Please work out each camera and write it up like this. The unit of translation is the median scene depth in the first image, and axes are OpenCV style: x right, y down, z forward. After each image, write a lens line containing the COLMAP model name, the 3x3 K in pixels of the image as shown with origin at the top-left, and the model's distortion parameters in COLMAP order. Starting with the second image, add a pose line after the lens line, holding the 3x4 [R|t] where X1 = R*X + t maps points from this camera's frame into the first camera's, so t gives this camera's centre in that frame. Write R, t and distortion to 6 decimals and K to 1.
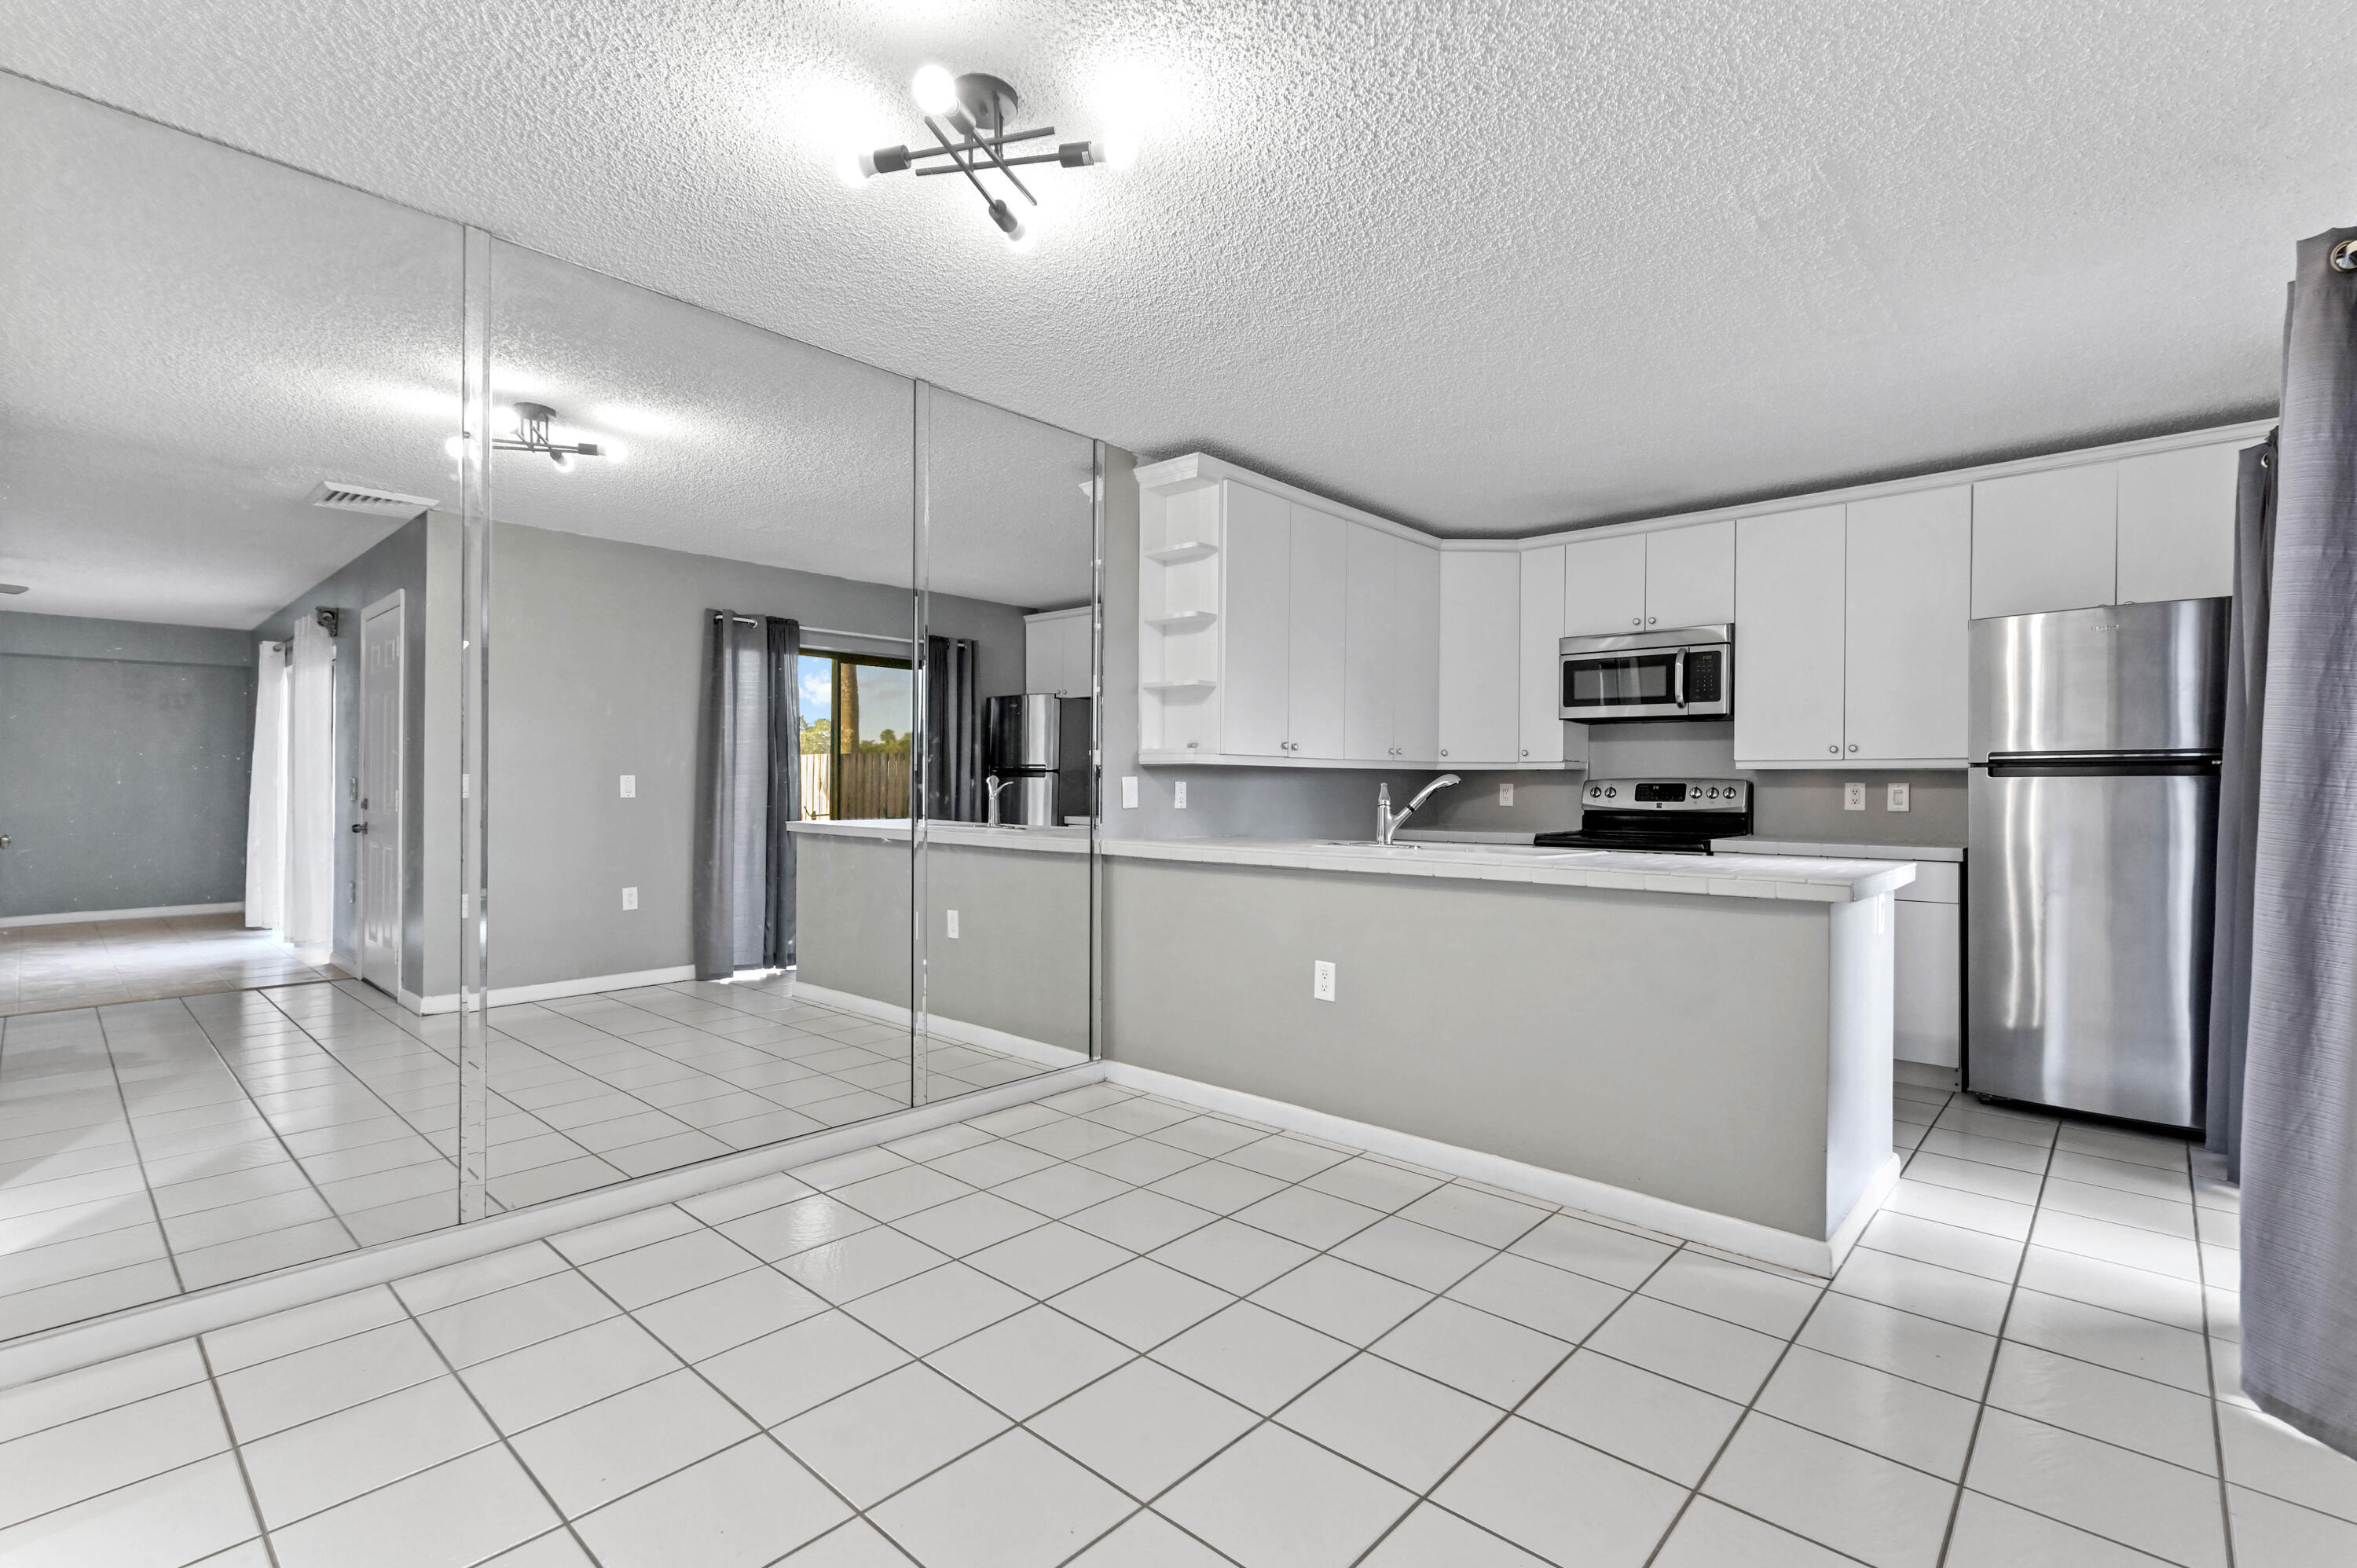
lens RADIAL K [[1069.9, 0, 1178.5], [0, 1069.9, 784.0], [0, 0, 1]] dist [-0.000090, -0.000030]
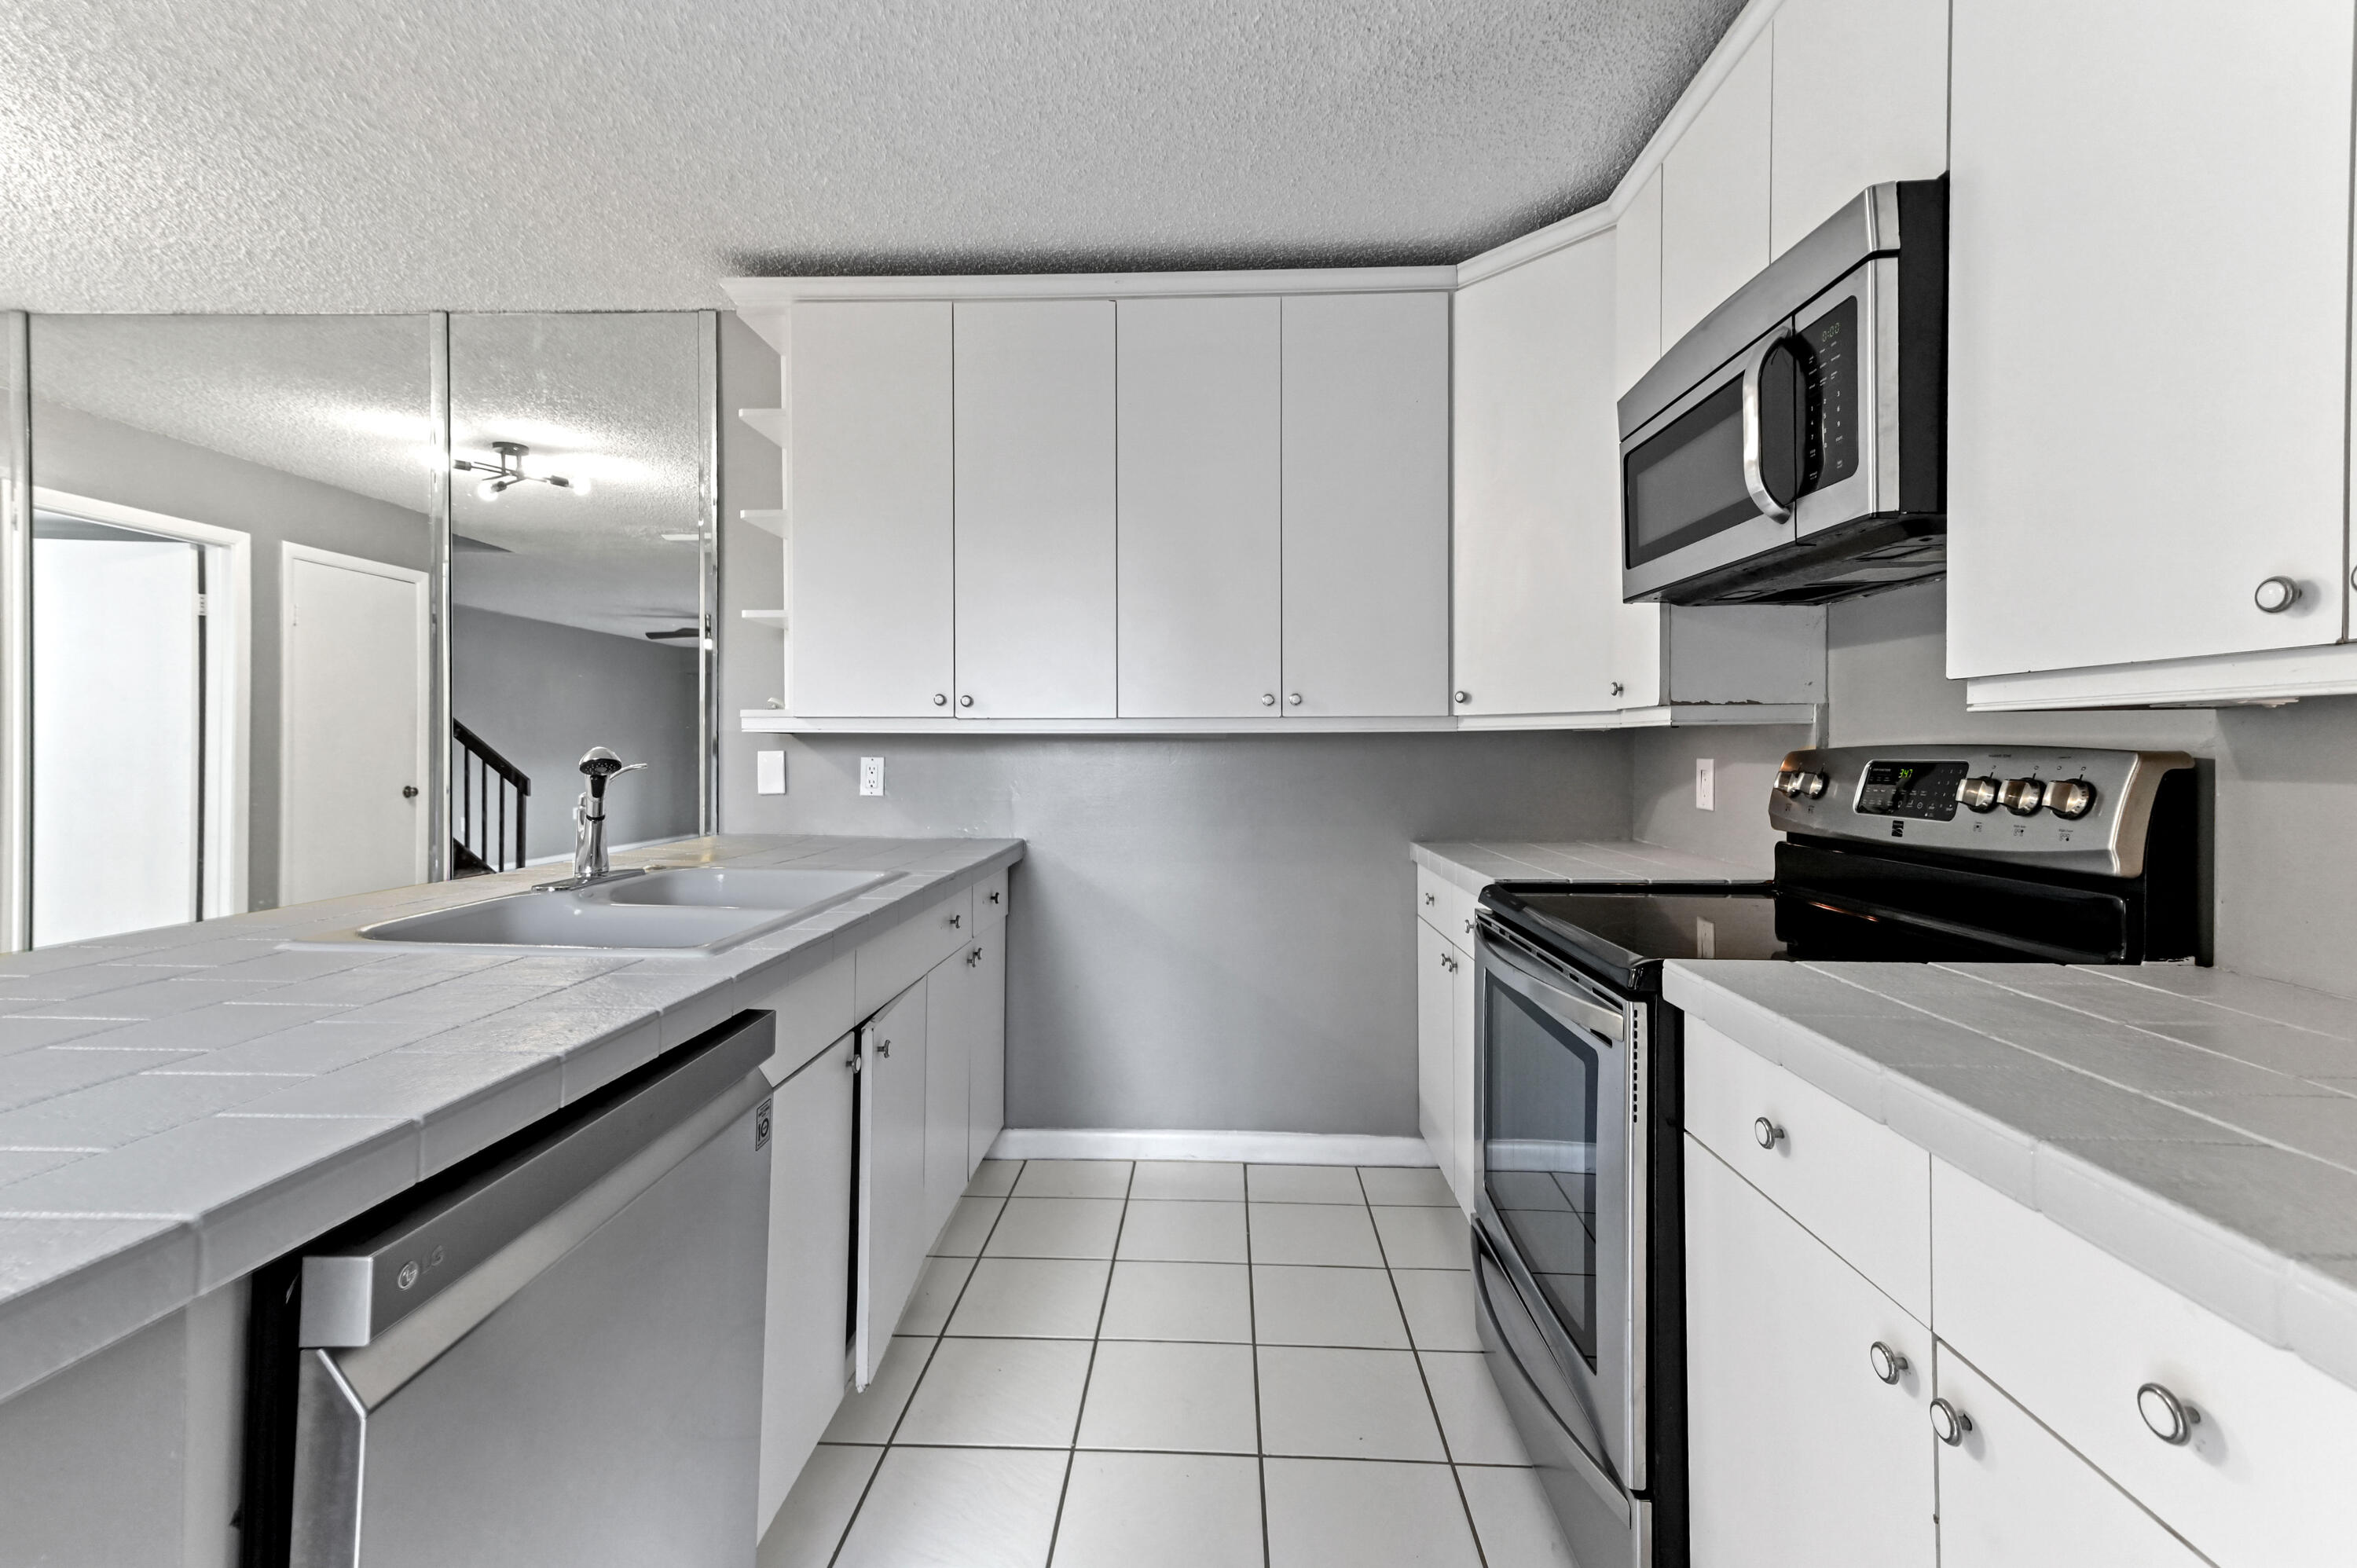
lens RADIAL K [[970.4, 0, 1169.3], [0, 970.4, 751.0], [0, 0, 1]] dist [0.014620, -0.000116]
pose [[0.641484, -0.004288, -0.767124, 0.559839], [0.004382, 0.999989, -0.001925, -0.003960], [0.767124, -0.002127, 0.641496, 0.670128]]
